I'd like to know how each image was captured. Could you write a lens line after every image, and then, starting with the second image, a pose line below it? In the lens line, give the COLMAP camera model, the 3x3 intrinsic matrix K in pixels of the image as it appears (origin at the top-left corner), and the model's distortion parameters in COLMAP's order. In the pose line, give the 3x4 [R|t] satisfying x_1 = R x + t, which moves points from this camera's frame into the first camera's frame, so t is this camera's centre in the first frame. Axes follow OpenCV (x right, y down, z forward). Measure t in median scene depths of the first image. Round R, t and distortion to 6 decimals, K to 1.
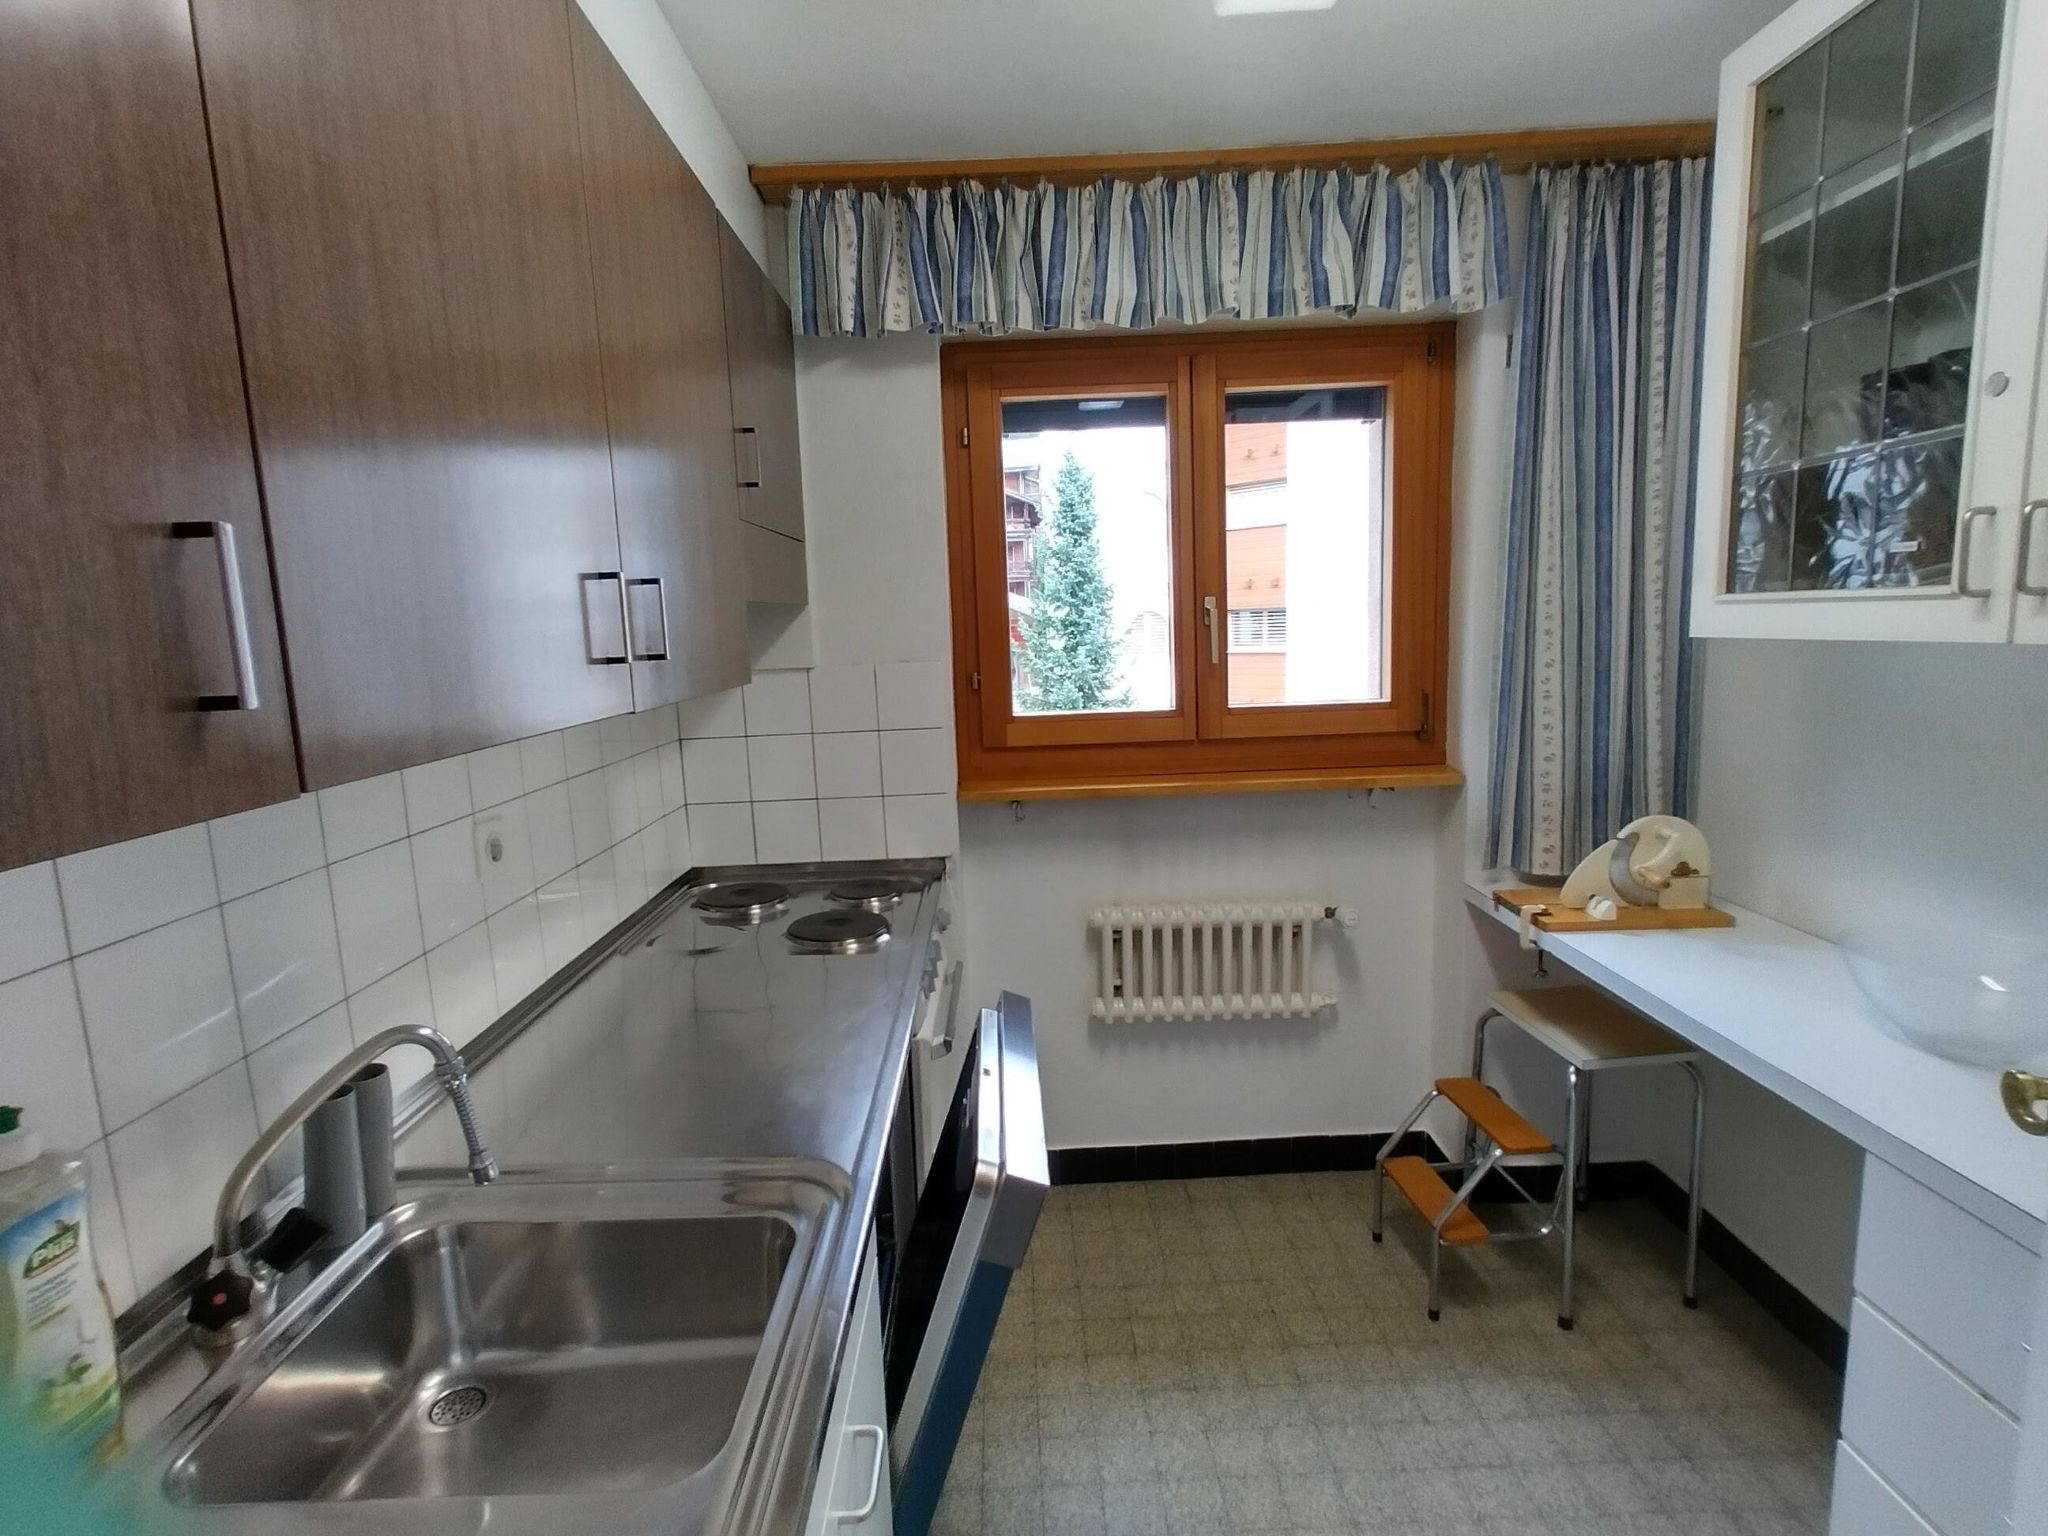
lens RADIAL K [[996.3, 0, 1010.9], [0, 996.3, 769.3], [0, 0, 1]] dist [0.002657, 0.000523]
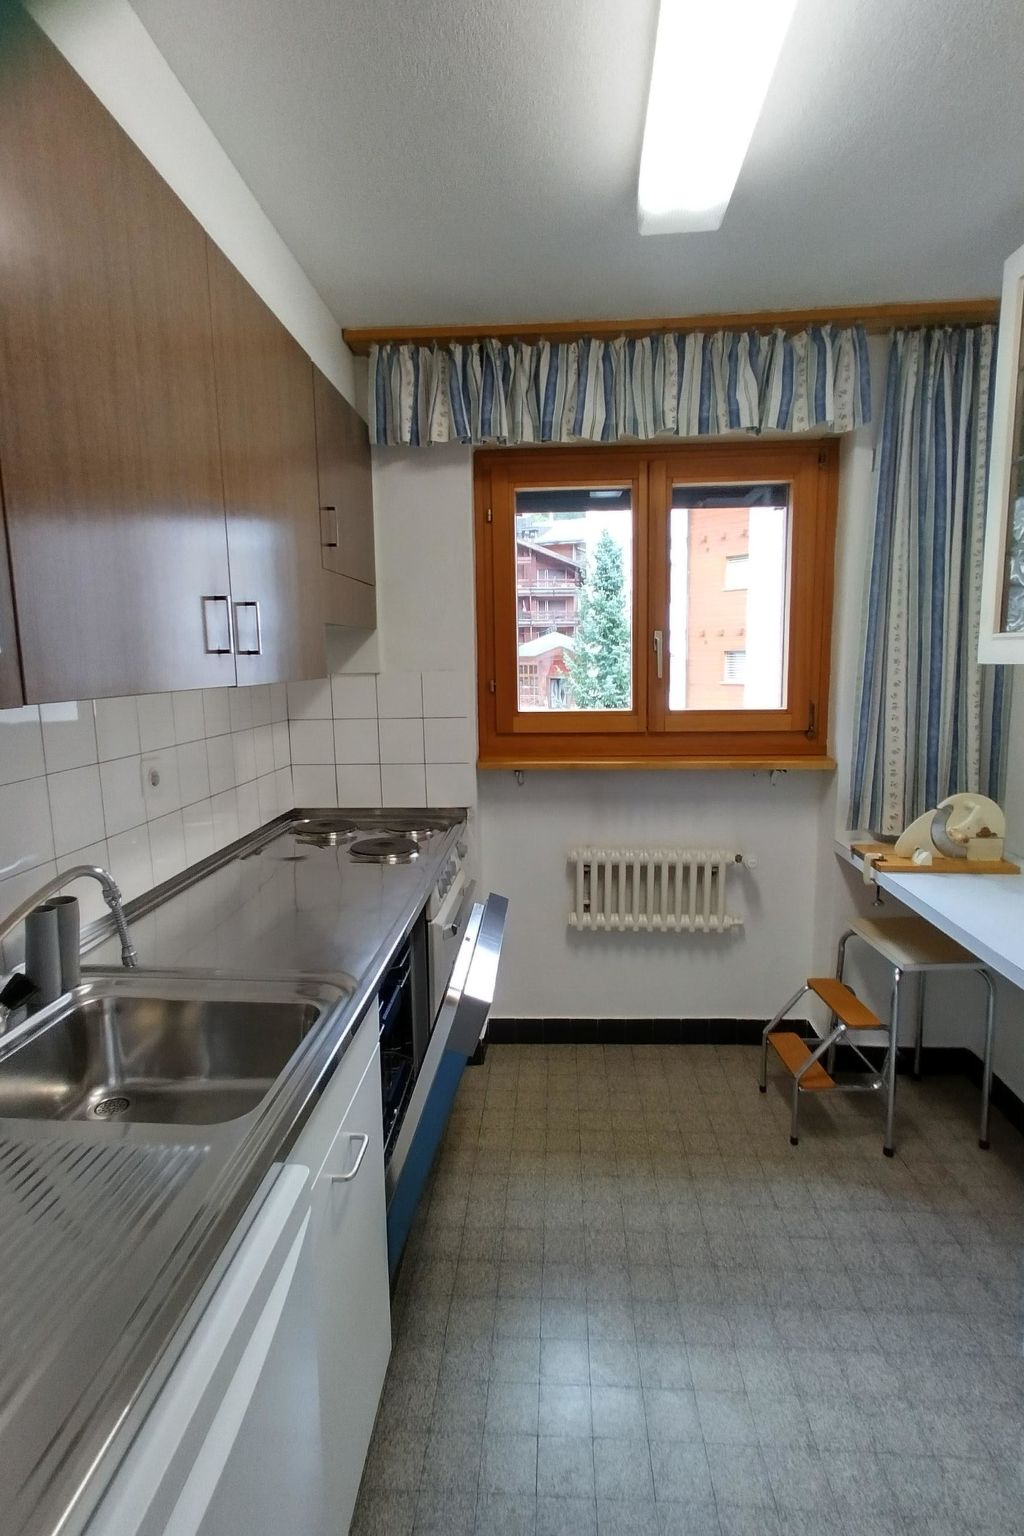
lens RADIAL K [[746.4, 0, 512.0], [0, 746.4, 768.0], [0, 0, 1]] dist [0.000737, -0.000099]
pose [[0.997622, 0.034674, -0.059573, 0.072353], [-0.034528, 0.999398, 0.003466, 0.029247], [0.059657, -0.001401, 0.998218, -0.083981]]
